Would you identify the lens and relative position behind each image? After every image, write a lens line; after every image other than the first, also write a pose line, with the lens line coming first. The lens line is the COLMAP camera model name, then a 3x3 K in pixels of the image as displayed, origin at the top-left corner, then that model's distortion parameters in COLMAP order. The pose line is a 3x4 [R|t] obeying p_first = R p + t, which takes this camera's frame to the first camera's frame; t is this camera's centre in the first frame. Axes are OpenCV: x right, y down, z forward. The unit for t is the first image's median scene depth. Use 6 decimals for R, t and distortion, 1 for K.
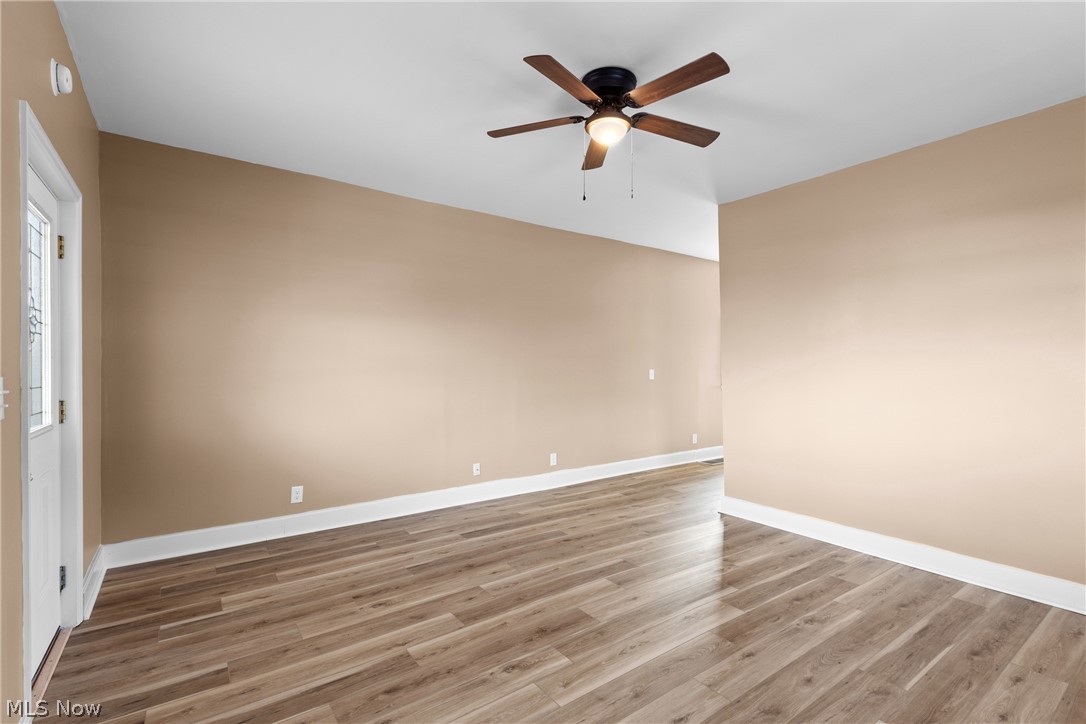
lens RADIAL K [[494.1, 0, 542.2], [0, 494.1, 361.6], [0, 0, 1]] dist [0.003512, -0.000806]
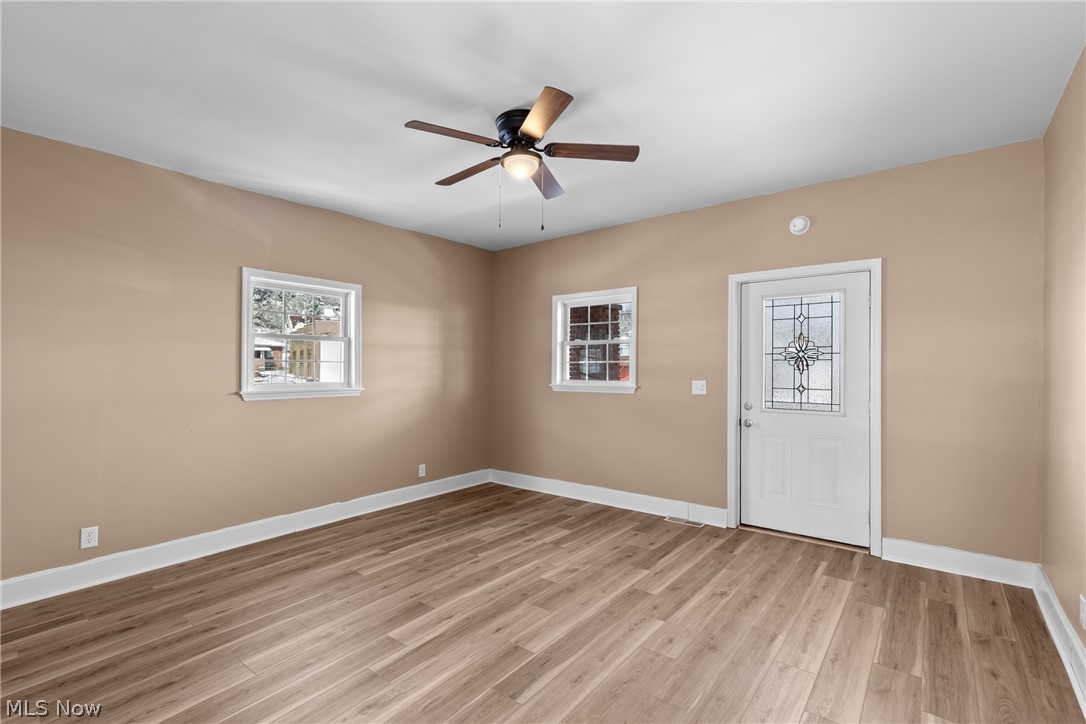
lens RADIAL K [[494.1, 0, 553.1], [0, 494.1, 372.7], [0, 0, 1]] dist [0.003512, -0.000806]
pose [[-0.956801, 0.001828, -0.290739, 0.368160], [0.001607, 0.999998, 0.000998, -0.012382], [0.290740, 0.000487, -0.956802, 1.977984]]
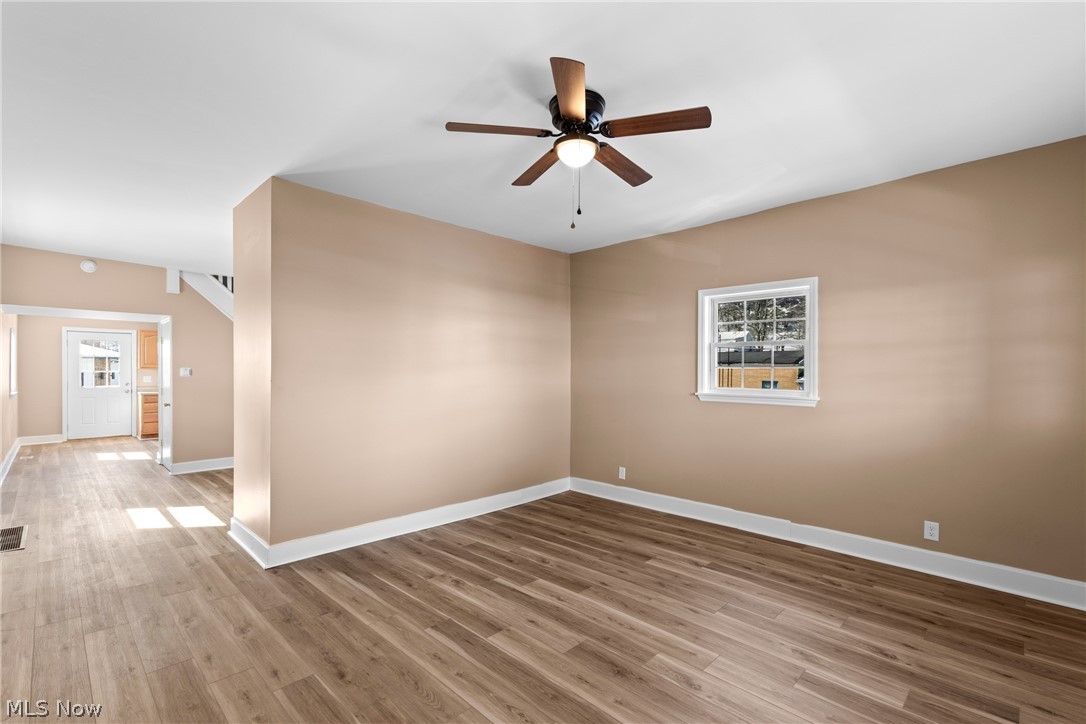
lens RADIAL K [[494.1, 0, 539.7], [0, 494.1, 376.1], [0, 0, 1]] dist [0.003512, -0.000806]
pose [[-0.161687, -0.014078, 0.986742, -0.809991], [-0.015405, 0.999812, 0.011741, -0.027353], [-0.986722, -0.013303, -0.161873, 1.179914]]
